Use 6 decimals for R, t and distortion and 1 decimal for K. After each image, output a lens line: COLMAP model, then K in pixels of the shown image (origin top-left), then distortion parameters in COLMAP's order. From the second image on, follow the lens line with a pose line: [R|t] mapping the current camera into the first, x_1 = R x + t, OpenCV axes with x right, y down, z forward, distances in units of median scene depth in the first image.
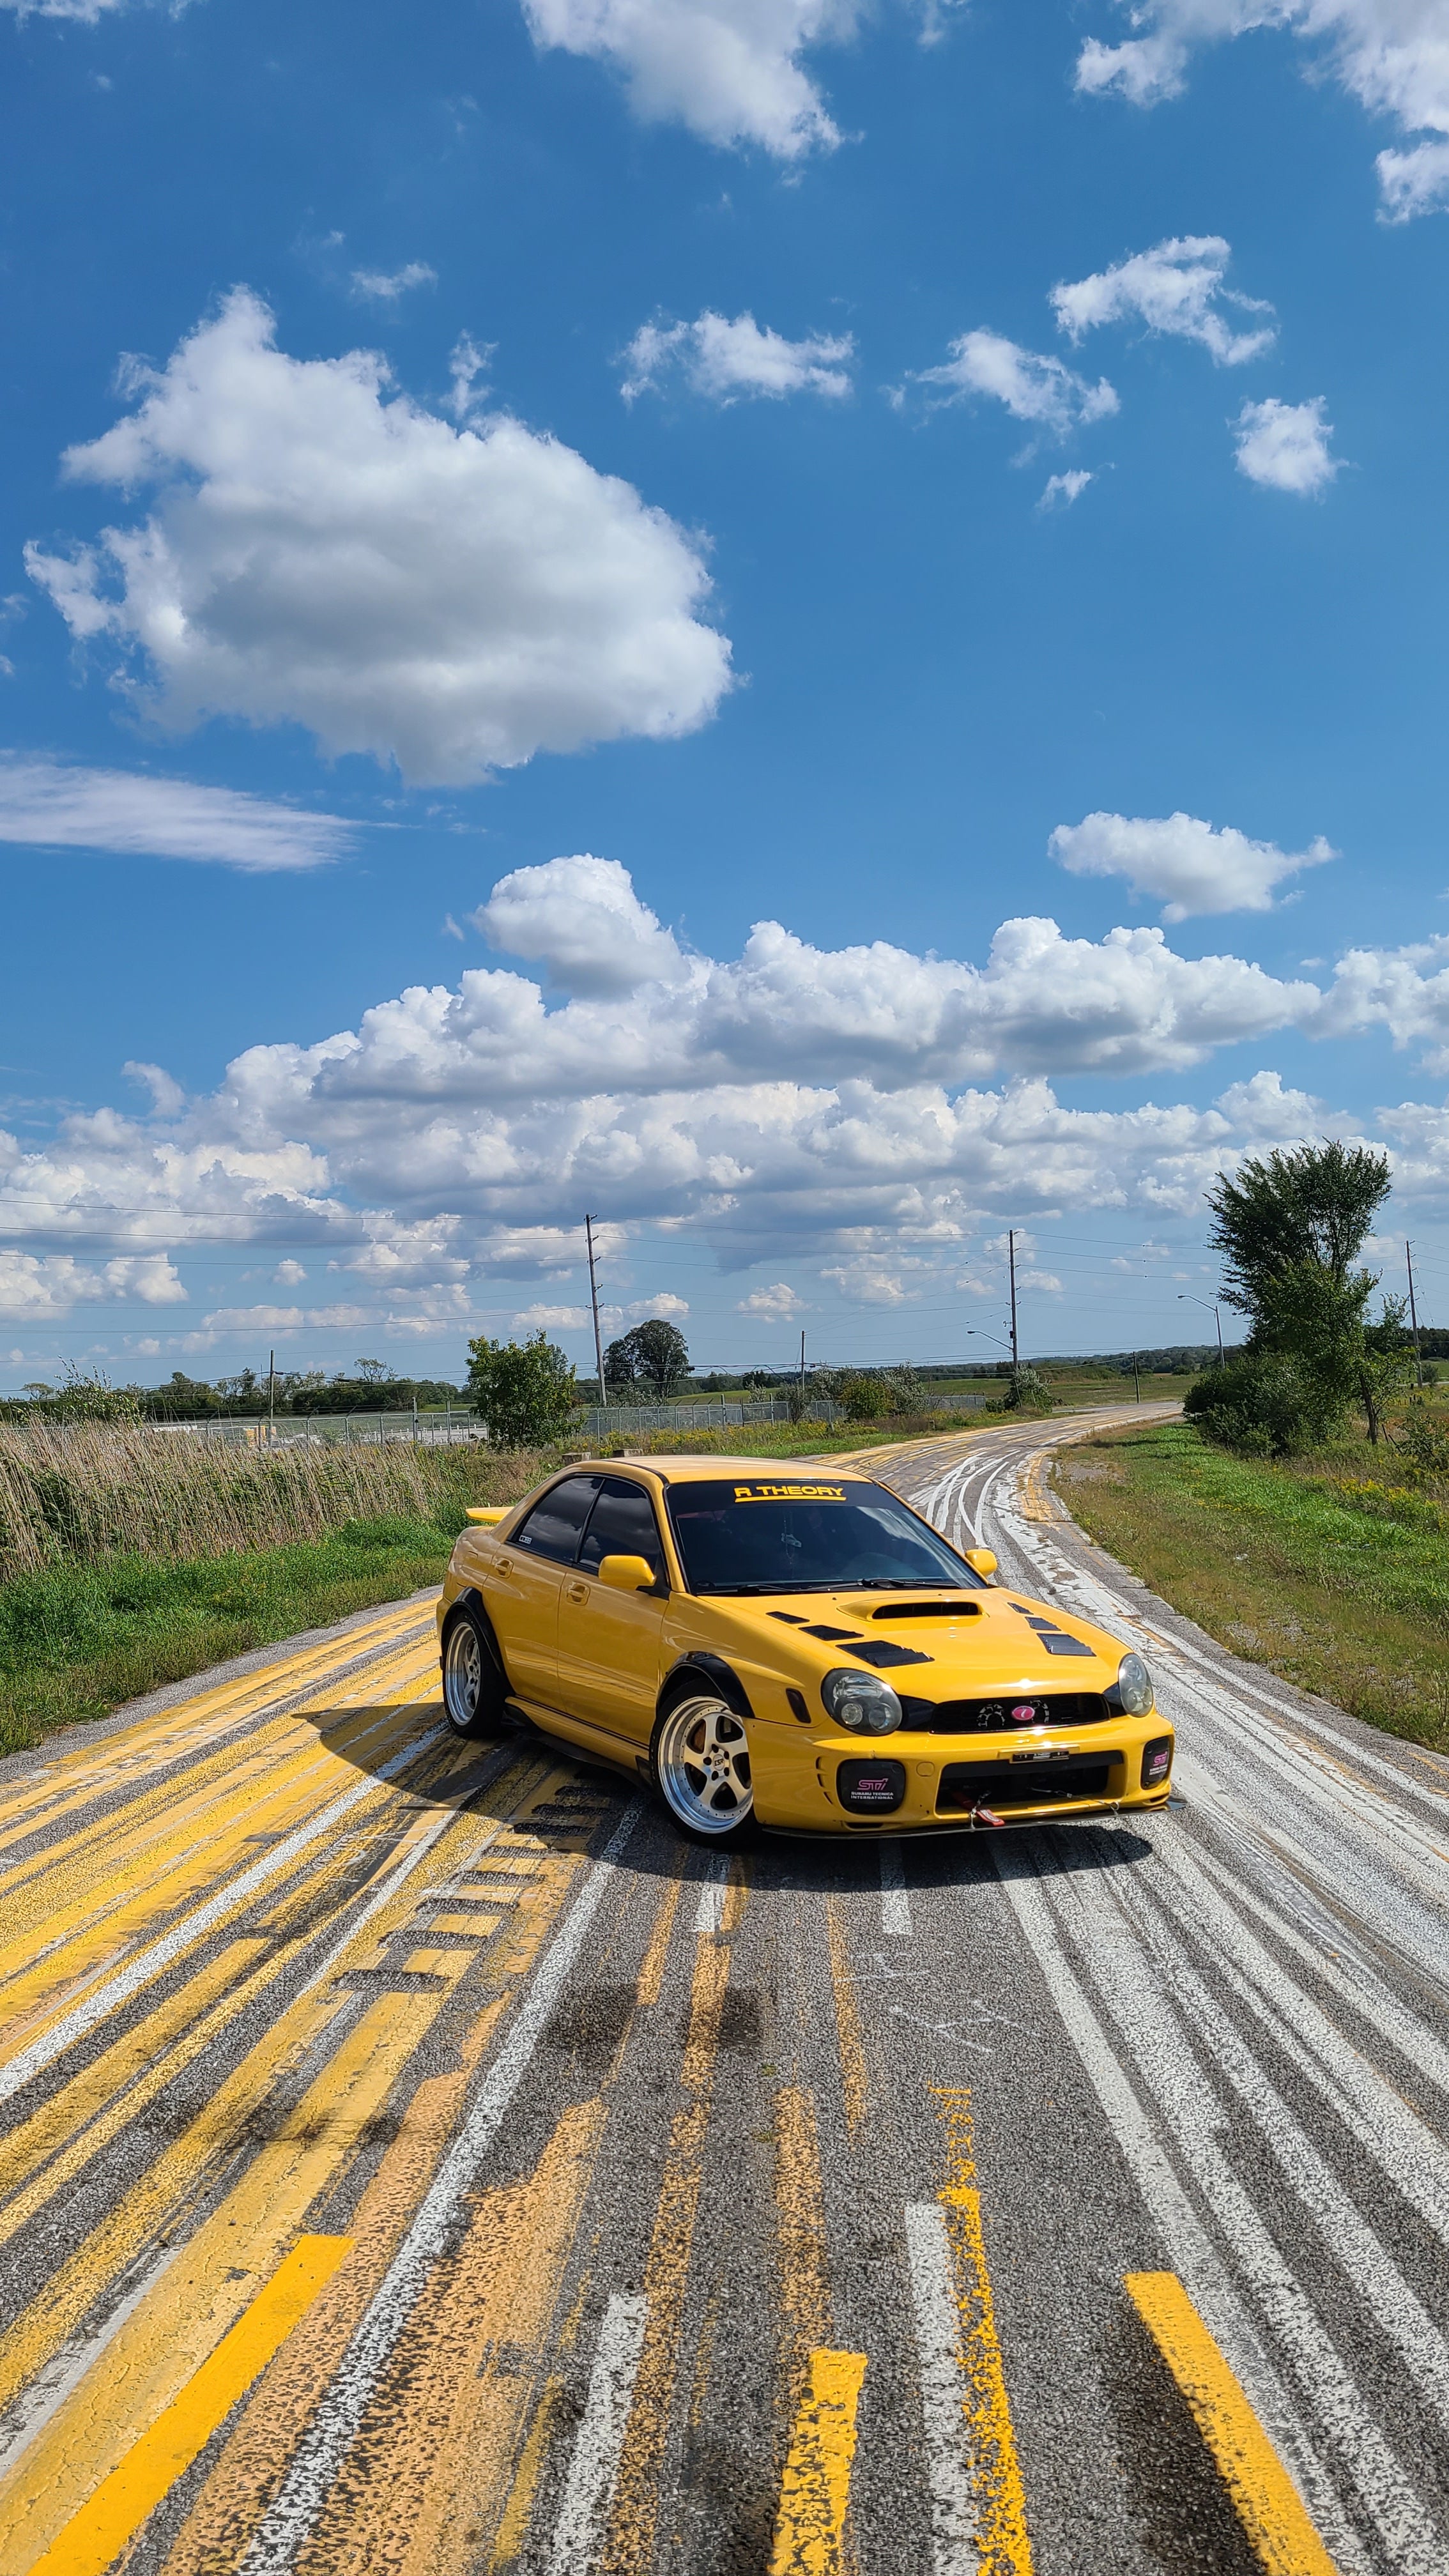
lens RADIAL K [[1927.1, 0, 732.0], [0, 1927.1, 1286.3], [0, 0, 1]] dist [0.072301, -0.051901]
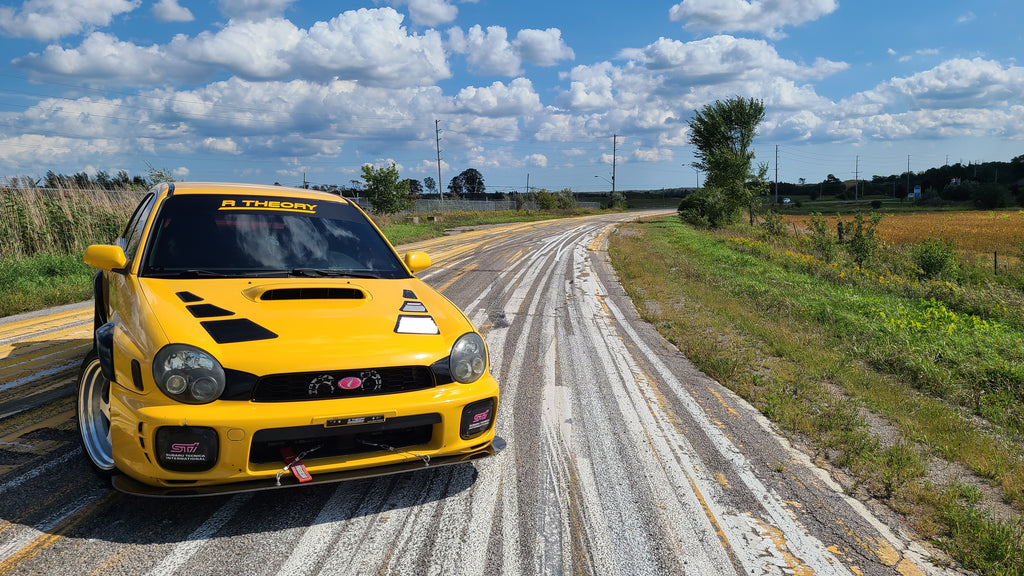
lens RADIAL K [[767.6, 0, 522.3], [0, 767.6, 284.3], [0, 0, 1]] dist [0.068894, -0.056096]
pose [[0.999137, 0.031911, 0.026588, 0.212775], [-0.035826, 0.985988, 0.162924, 0.071464], [-0.021016, -0.163736, 0.986280, 0.481317]]
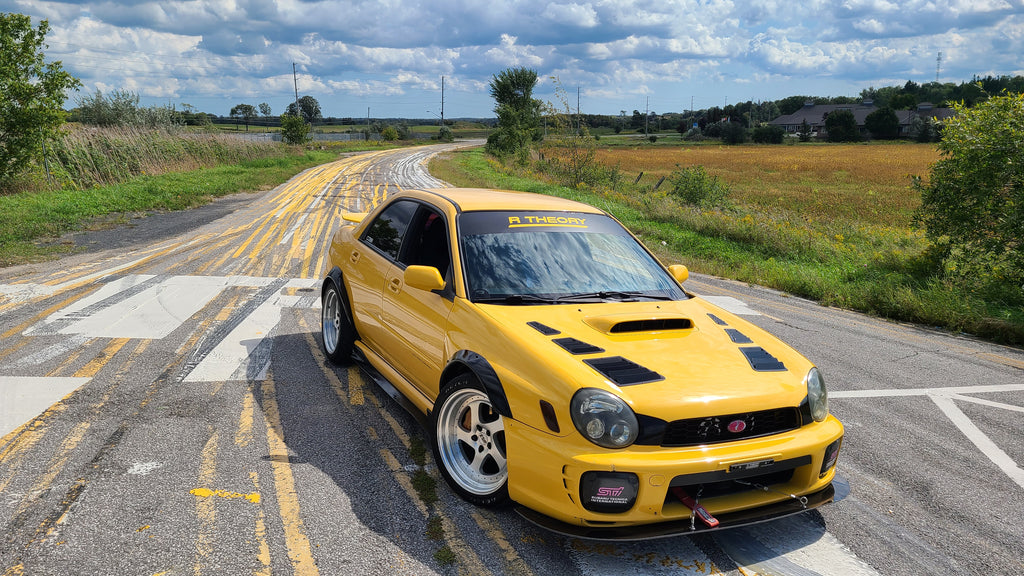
lens RADIAL K [[770.7, 0, 501.0], [0, 770.7, 275.6], [0, 0, 1]] dist [0.062726, -0.053105]
pose [[0.998713, 0.048547, -0.014675, 0.006450], [-0.044230, 0.975308, 0.216376, 0.028309], [0.024817, -0.215449, 0.976200, 0.483965]]
